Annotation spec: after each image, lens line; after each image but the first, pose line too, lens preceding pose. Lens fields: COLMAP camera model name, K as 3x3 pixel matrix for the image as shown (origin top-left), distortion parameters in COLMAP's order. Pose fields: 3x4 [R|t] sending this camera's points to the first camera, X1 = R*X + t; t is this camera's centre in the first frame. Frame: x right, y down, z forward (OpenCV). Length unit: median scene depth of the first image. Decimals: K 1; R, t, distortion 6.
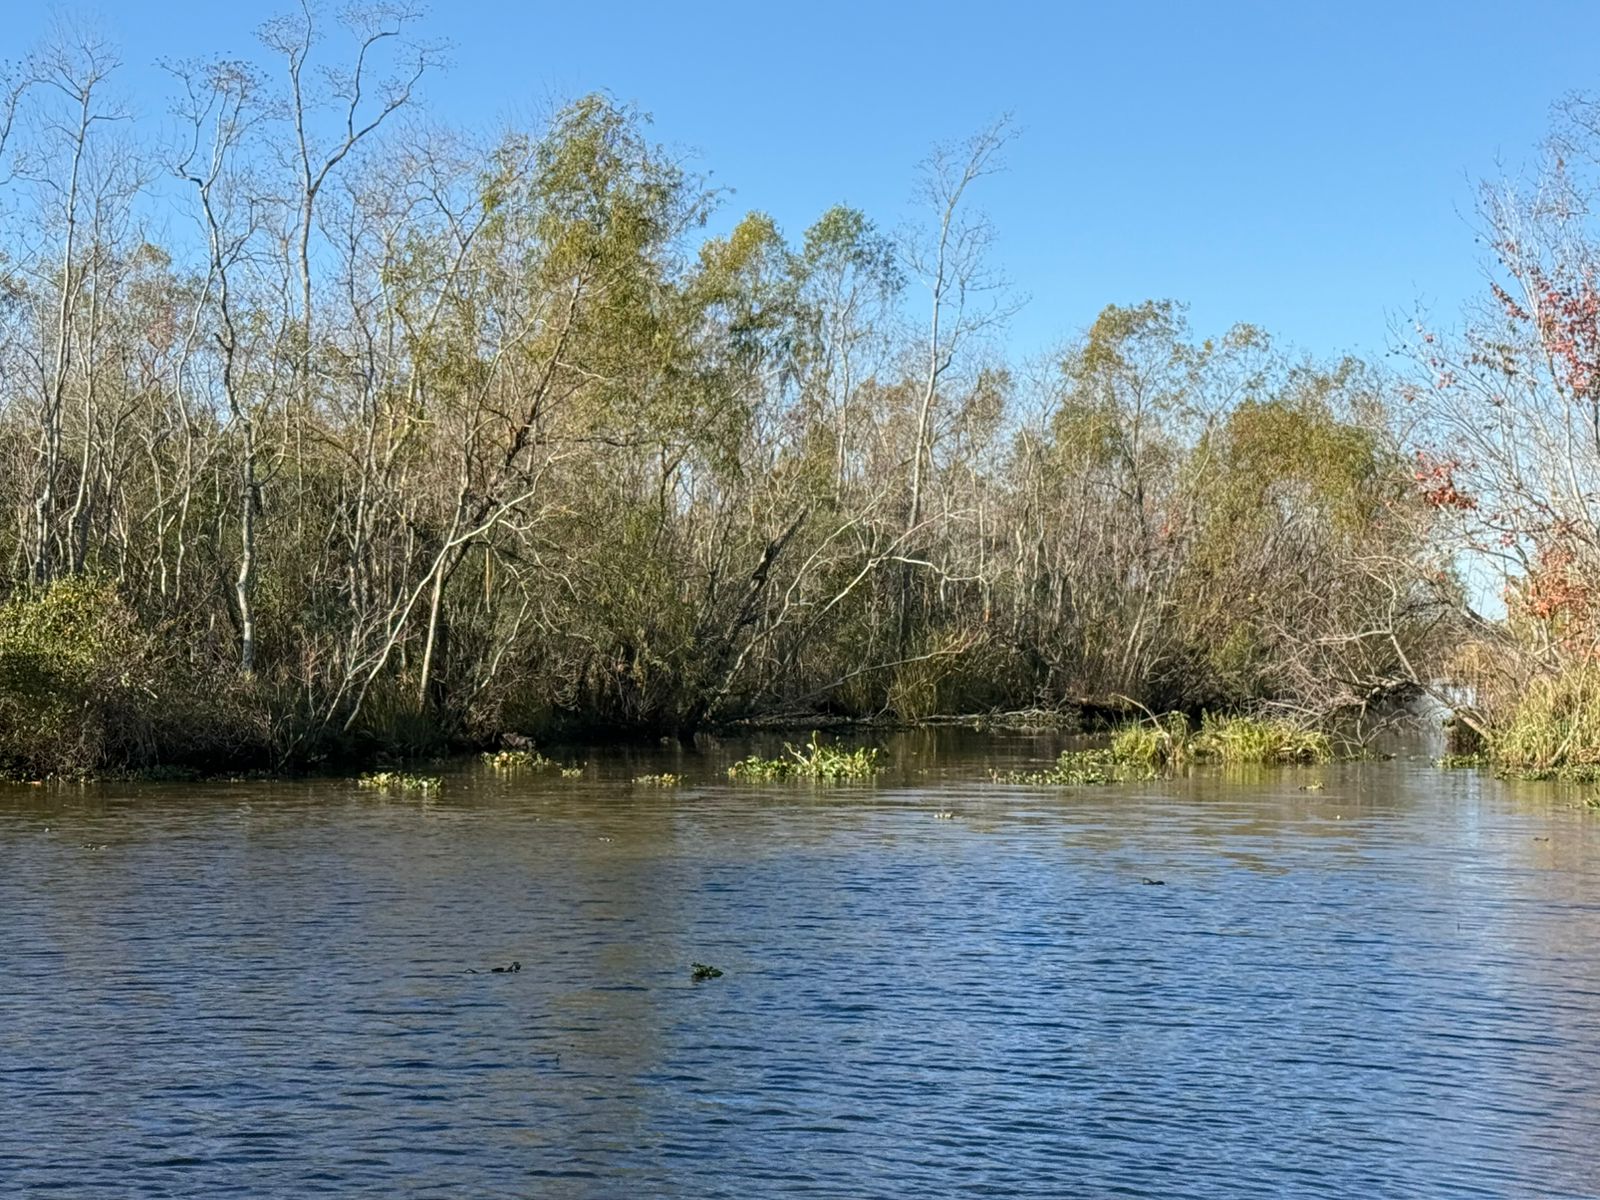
lens RADIAL K [[3025.1, 0, 799.4], [0, 3025.1, 615.3], [0, 0, 1]] dist [0.206020, 0.000000]
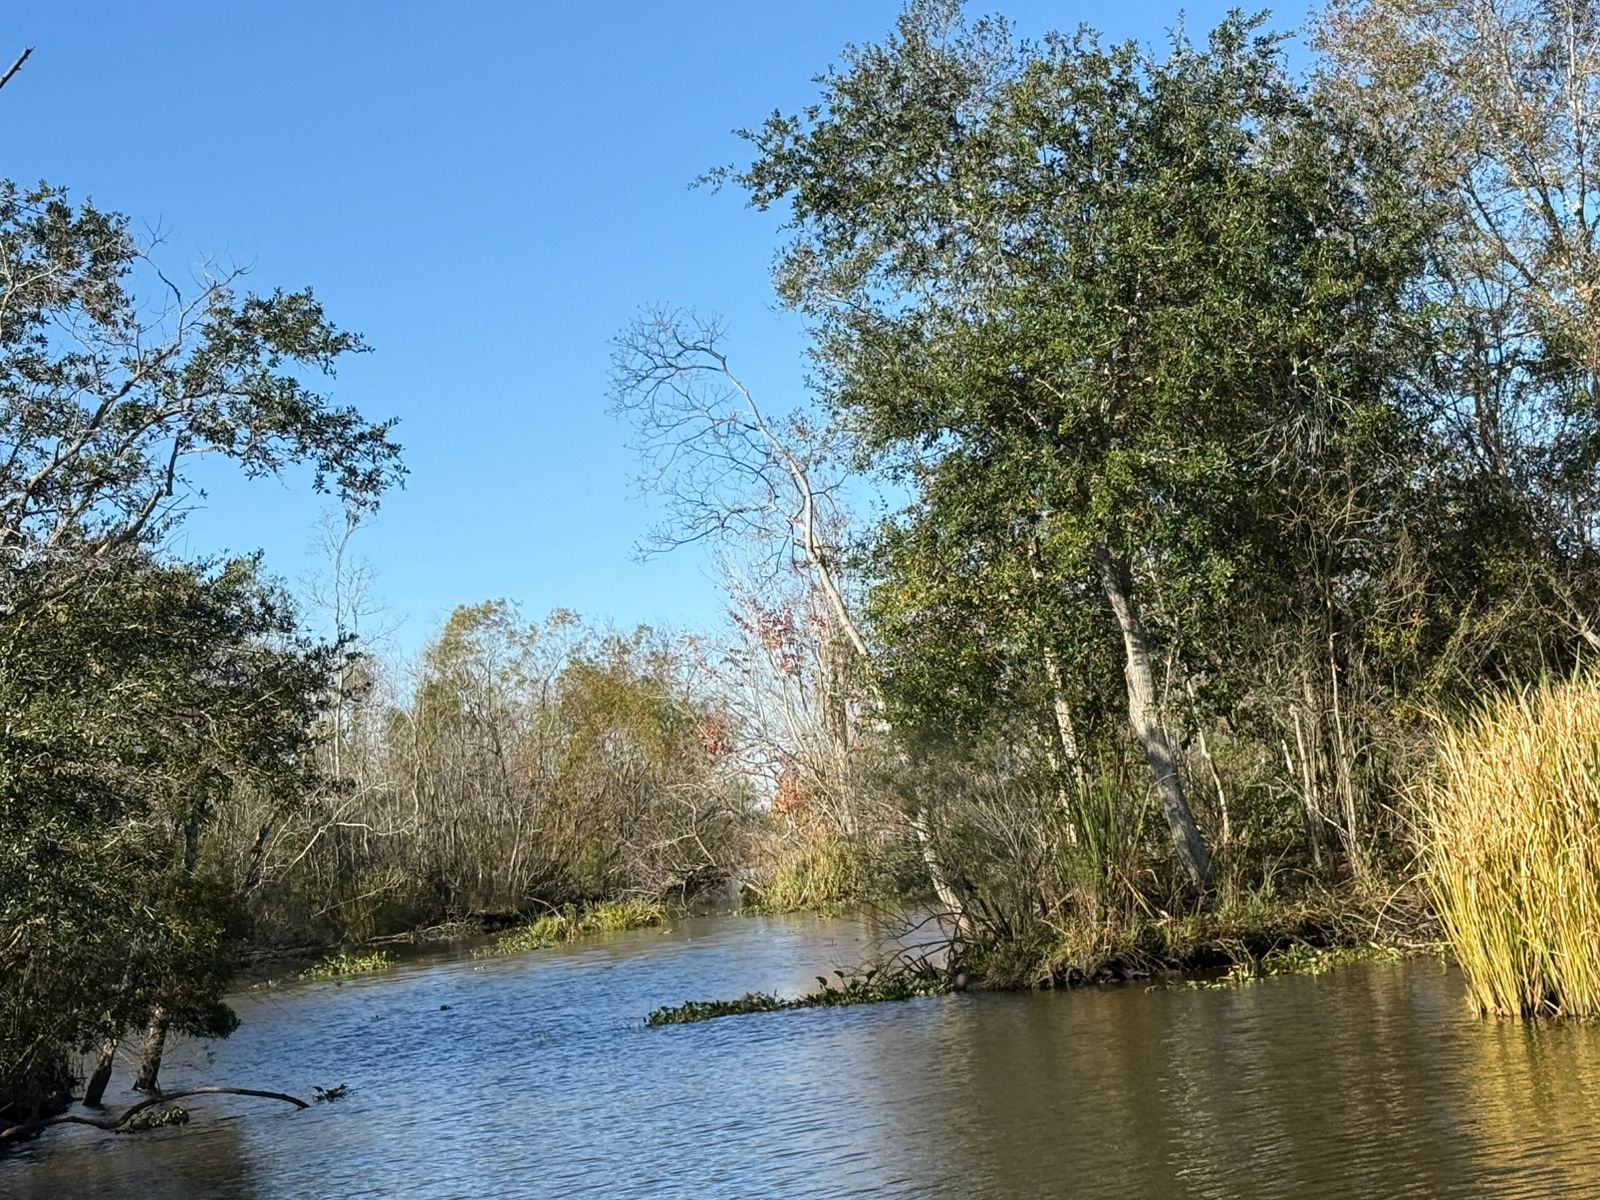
lens RADIAL K [[3025.1, 0, 790.1], [0, 3025.1, 593.4], [0, 0, 1]] dist [0.206020, 0.000000]
pose [[0.968623, -0.104510, 0.225495, -0.081079], [0.122458, 0.990203, -0.067094, -0.005909], [-0.216274, 0.092602, 0.971931, -0.448276]]
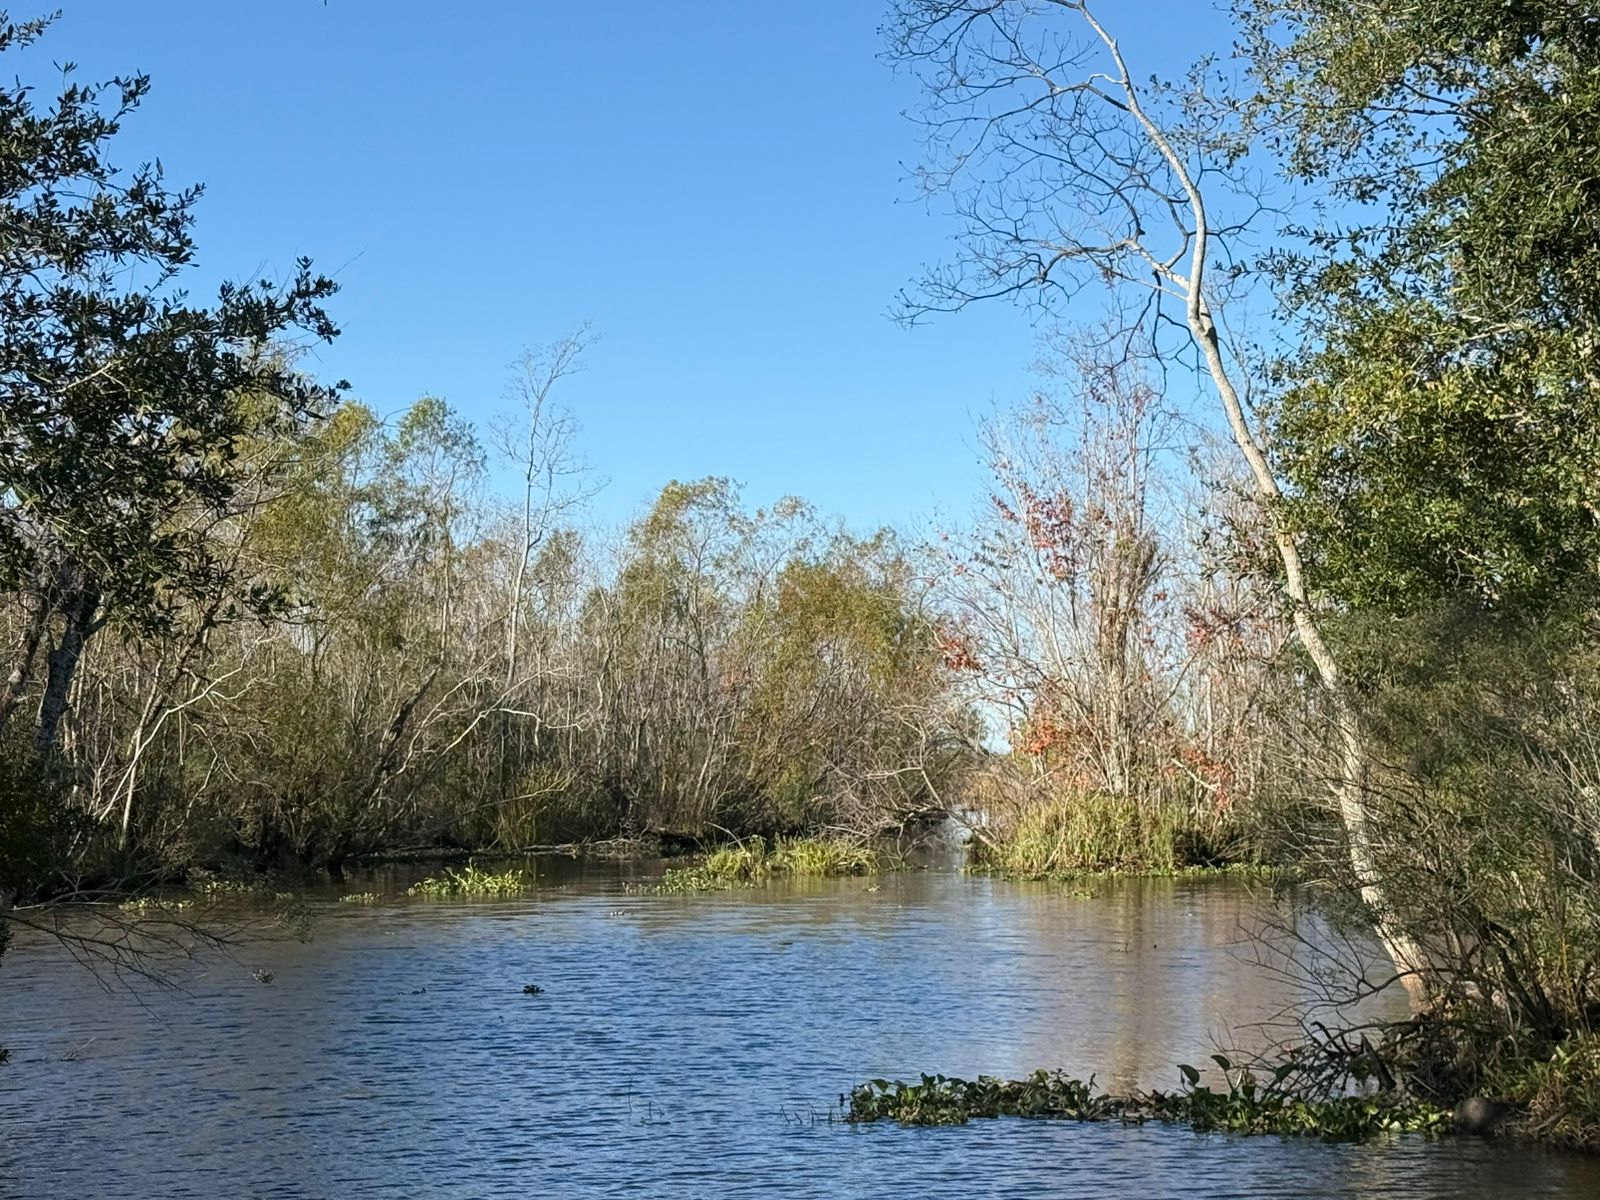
lens RADIAL K [[3025.1, 0, 795.9], [0, 3025.1, 602.4], [0, 0, 1]] dist [0.206020, 0.000000]
pose [[0.988312, -0.009442, 0.152154, -0.039184], [0.016821, 0.998740, -0.047287, -0.003864], [-0.151516, 0.049294, 0.987225, -0.191926]]
